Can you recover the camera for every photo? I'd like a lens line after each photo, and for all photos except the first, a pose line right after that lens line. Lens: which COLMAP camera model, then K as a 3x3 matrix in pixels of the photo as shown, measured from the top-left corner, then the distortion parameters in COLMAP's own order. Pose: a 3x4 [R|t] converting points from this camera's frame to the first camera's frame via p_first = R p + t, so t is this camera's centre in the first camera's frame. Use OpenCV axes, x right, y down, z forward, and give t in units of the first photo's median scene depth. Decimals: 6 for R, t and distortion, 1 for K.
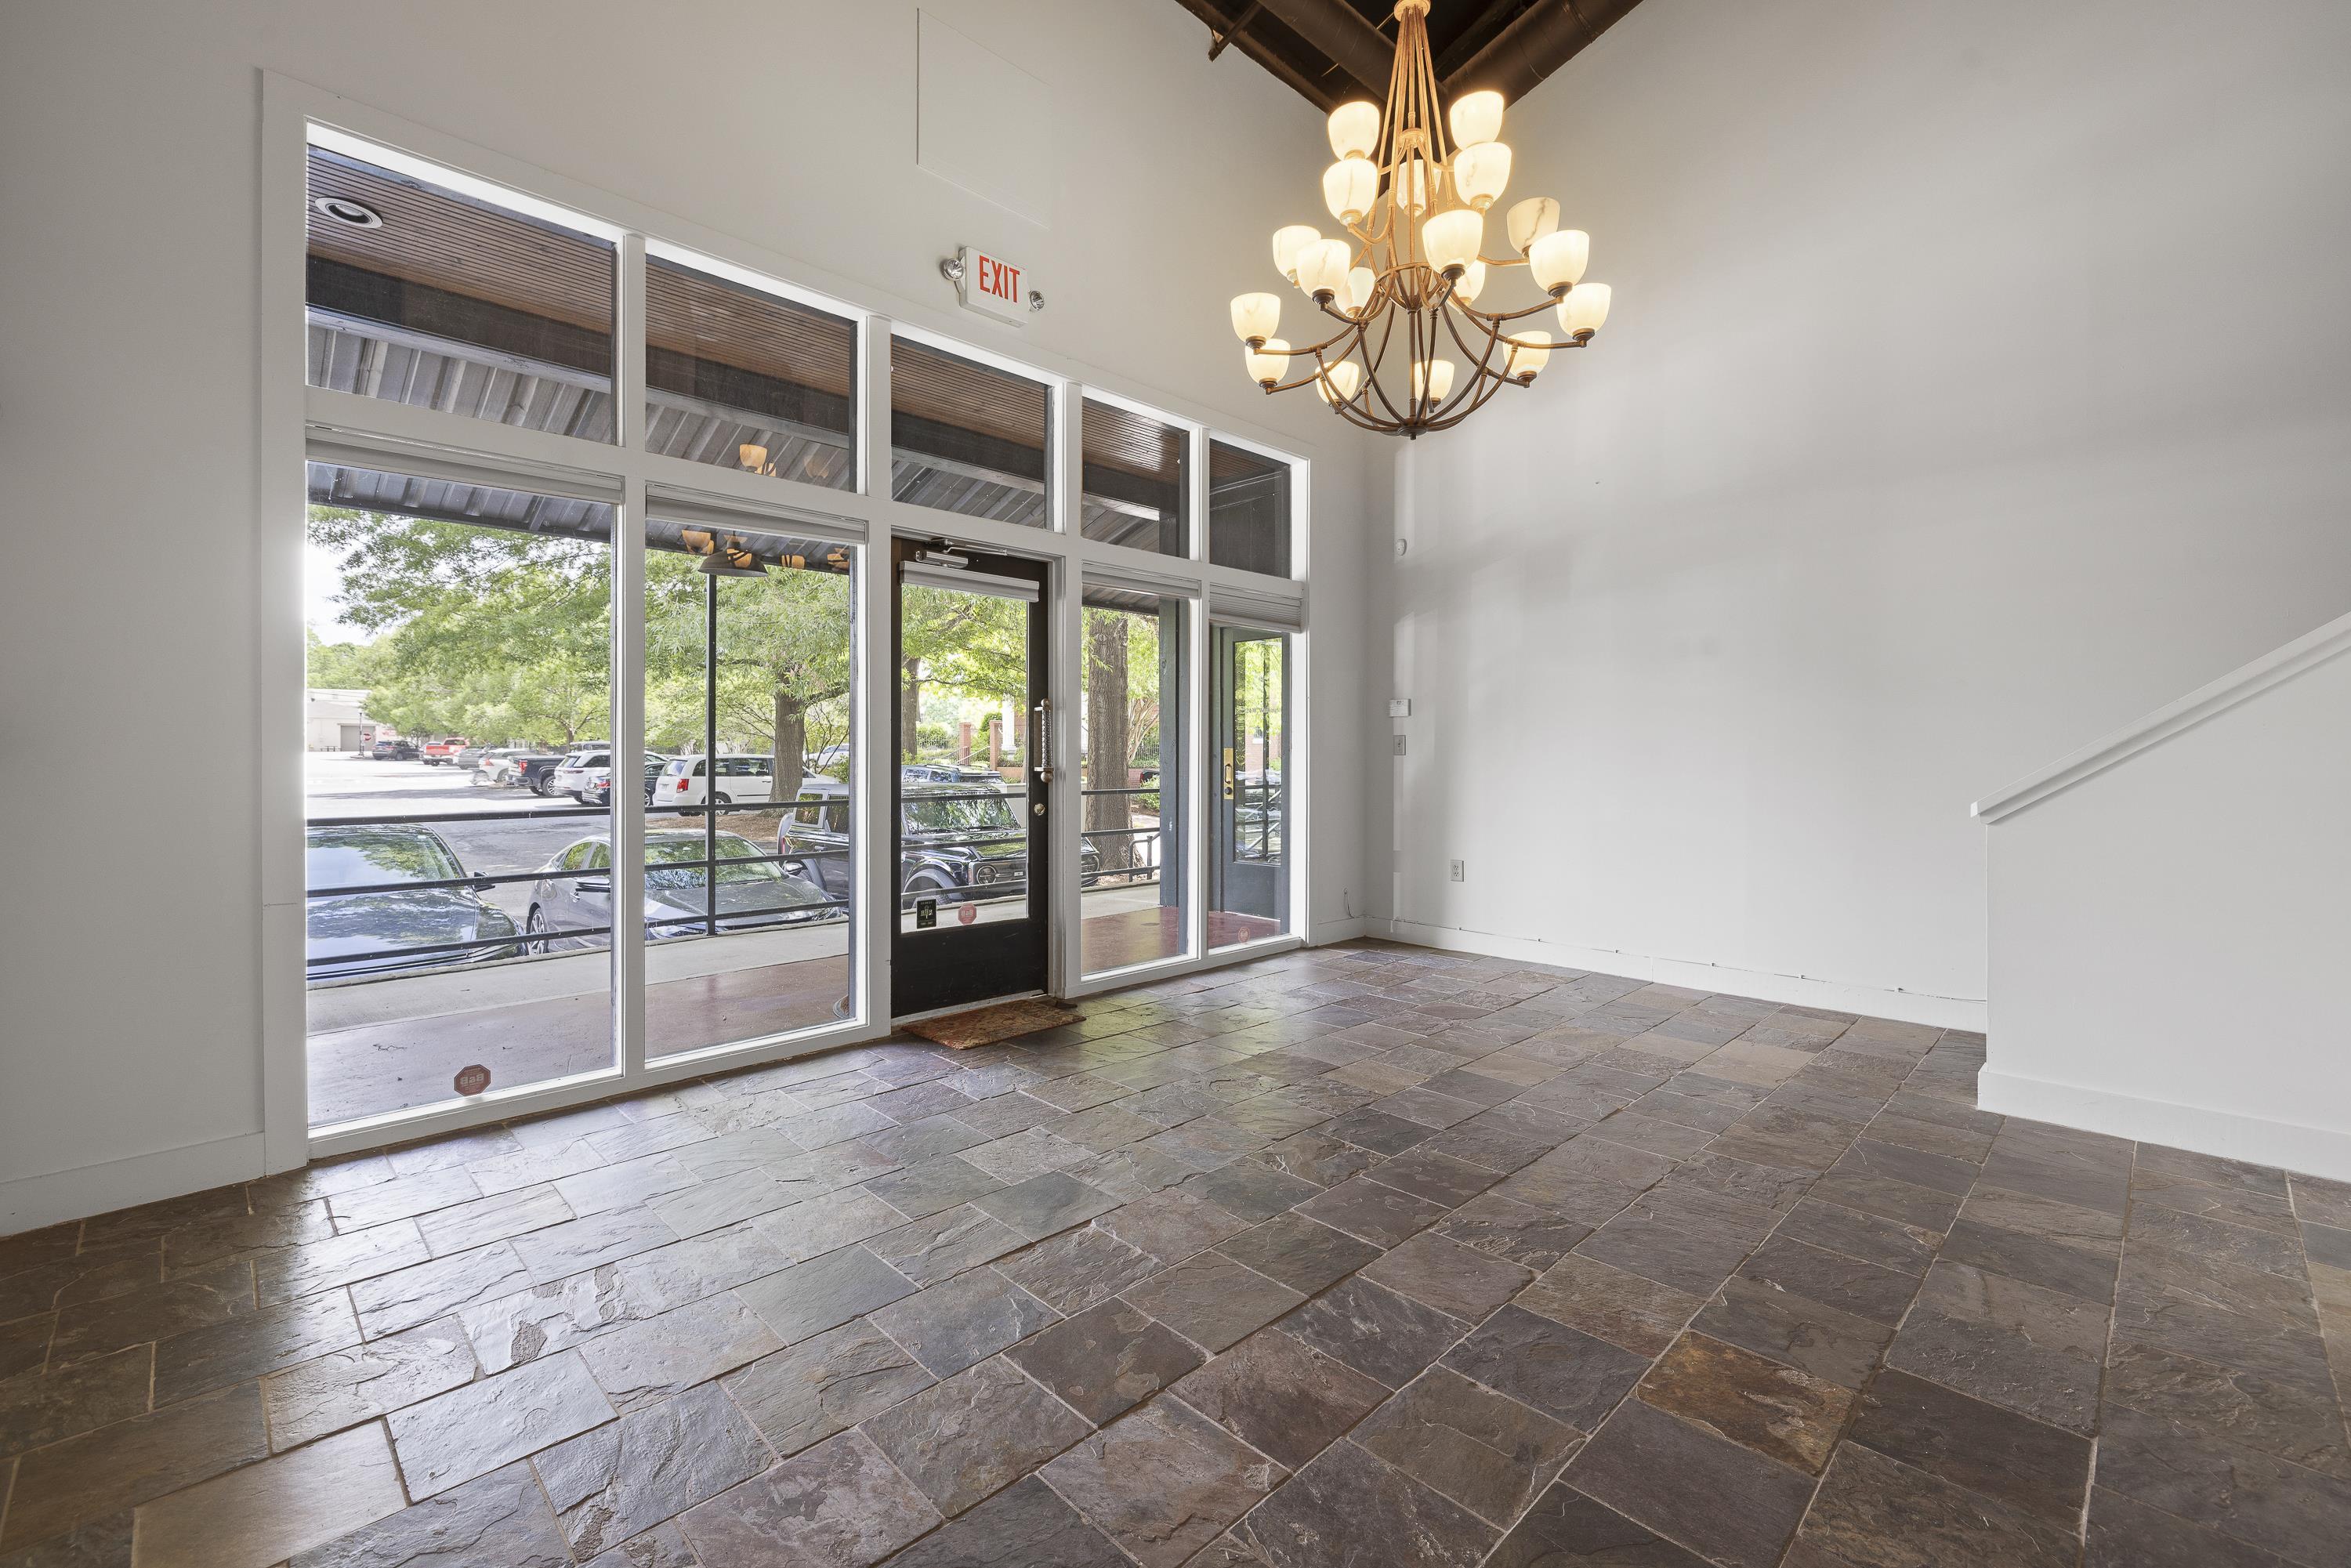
lens RADIAL K [[991.8, 0, 1155.3], [0, 991.8, 769.0], [0, 0, 1]] dist [-0.012811, 0.000011]
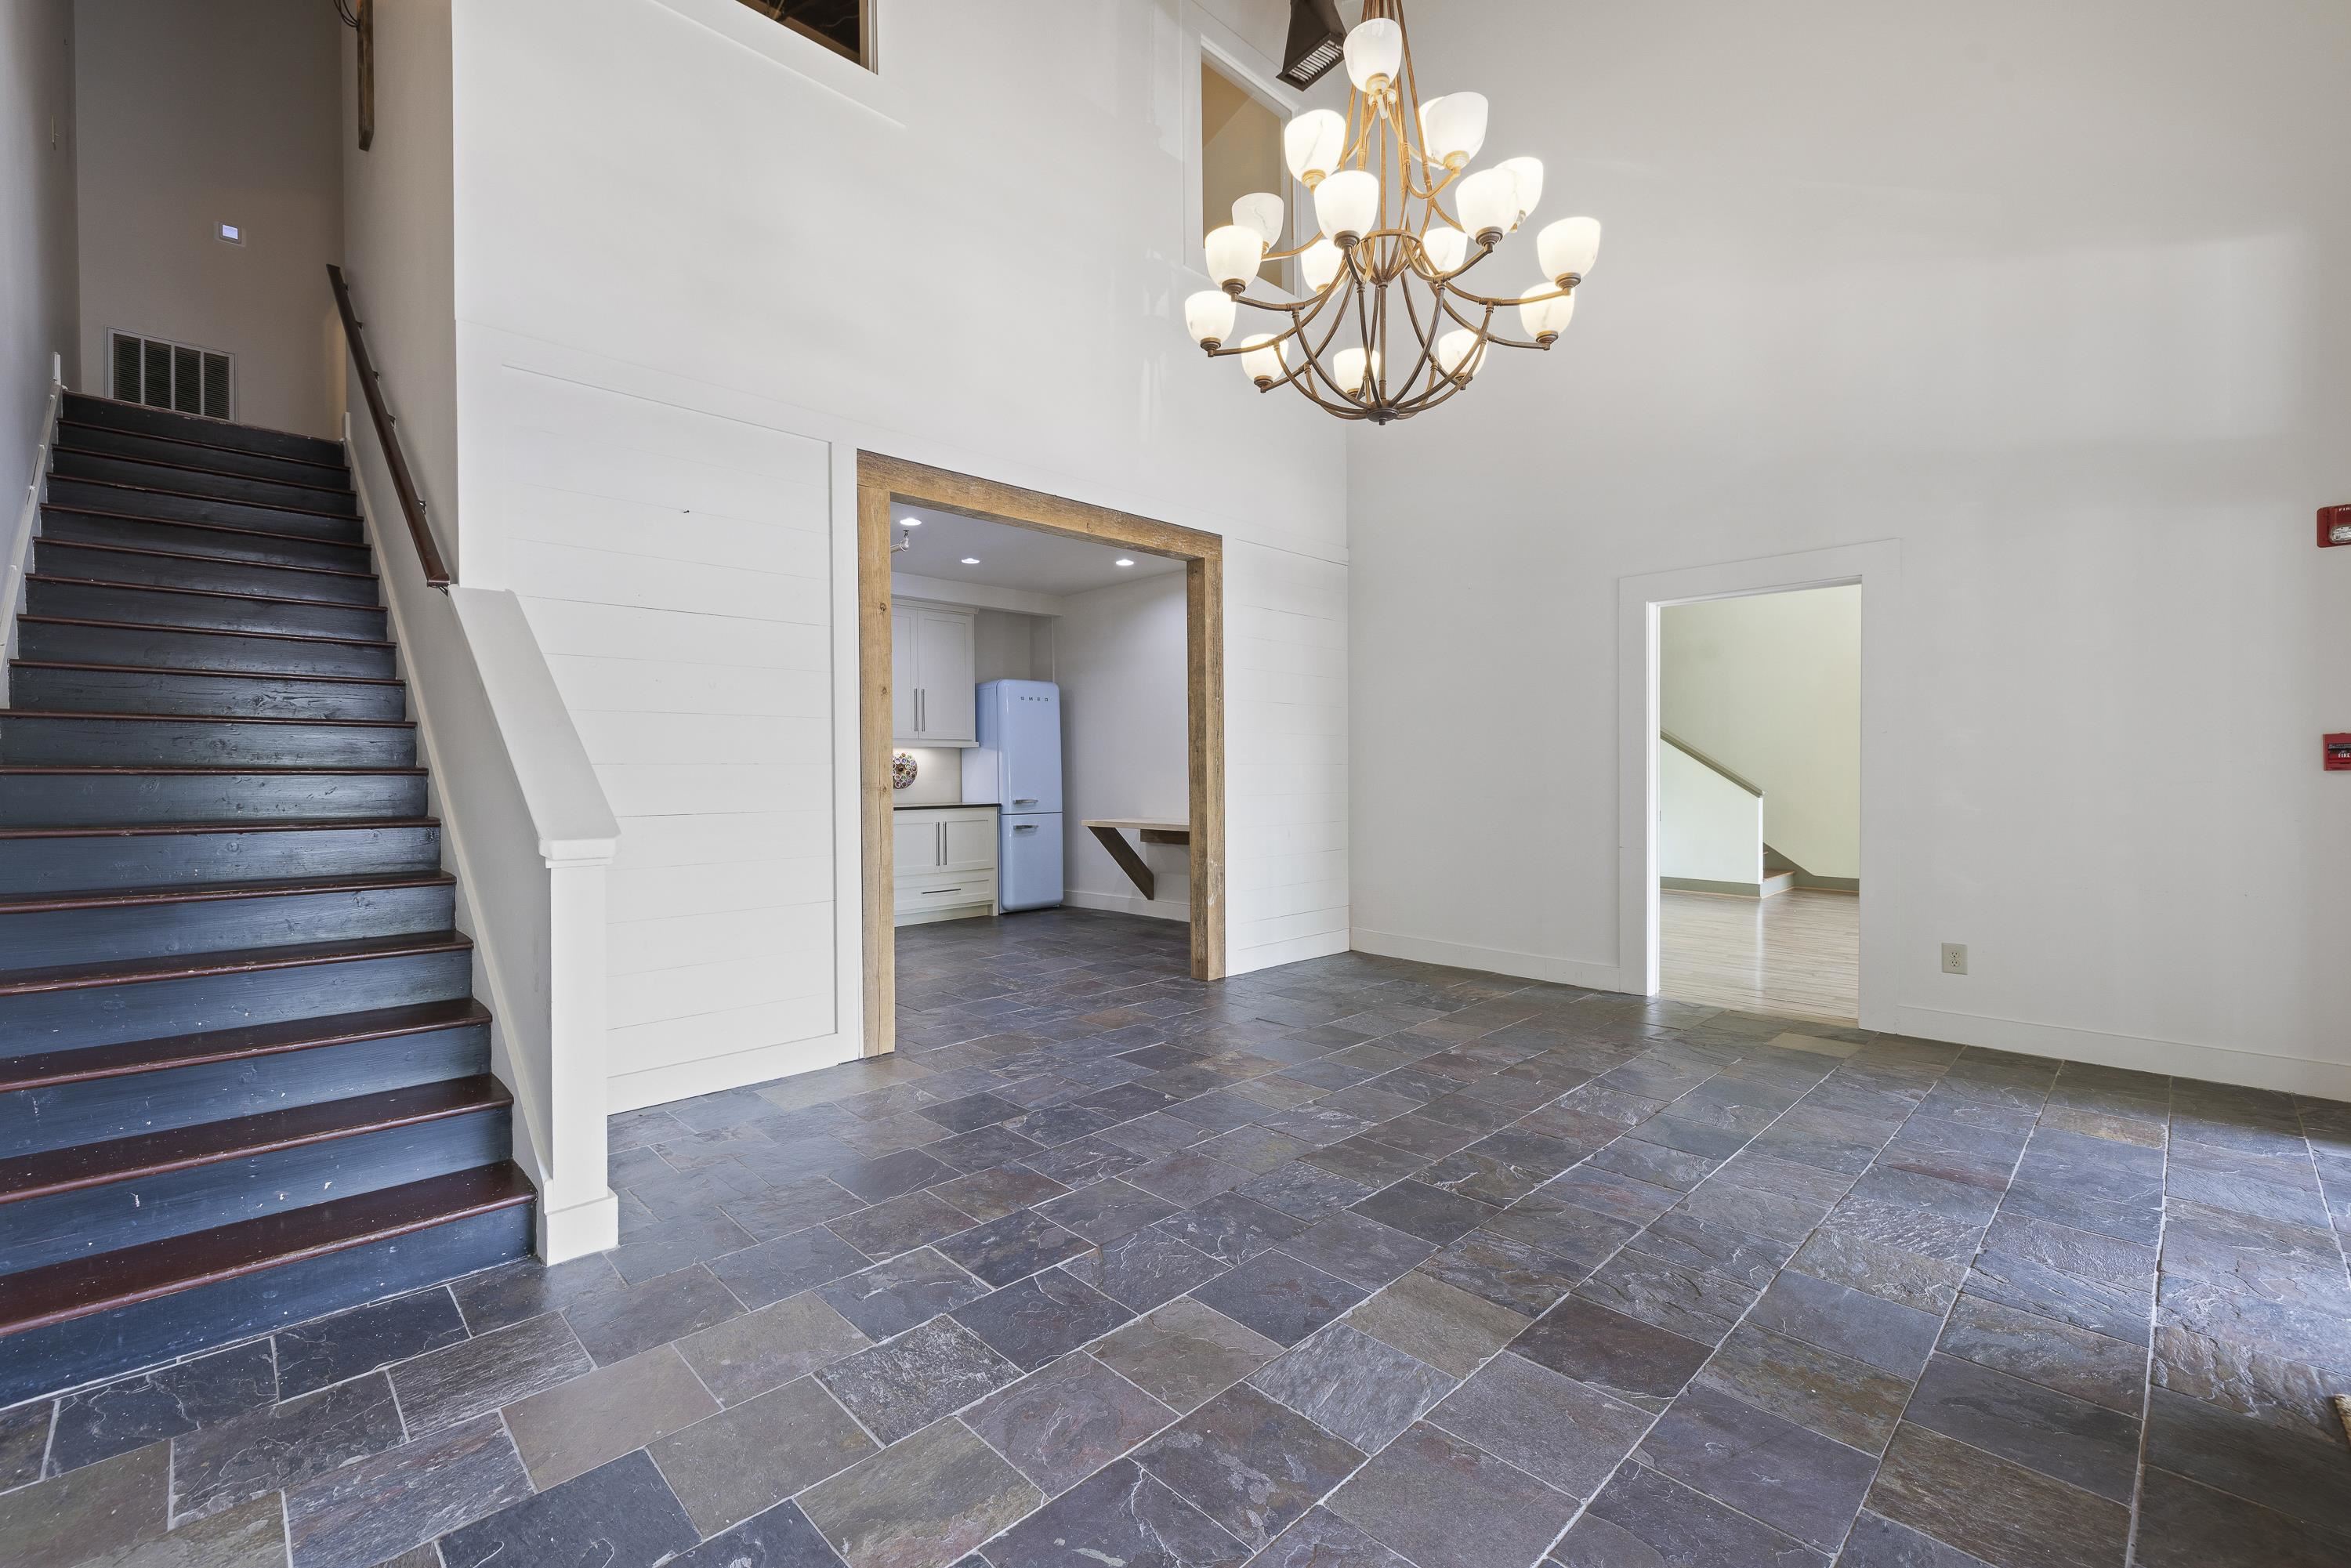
lens RADIAL K [[997.1, 0, 1165.8], [0, 997.1, 775.6], [0, 0, 1]] dist [-0.000099, -0.000485]
pose [[-0.999968, 0.005496, -0.005729, 0.374054], [0.005403, 0.999856, 0.016114, -0.018362], [0.005817, 0.016082, -0.999854, 1.540144]]
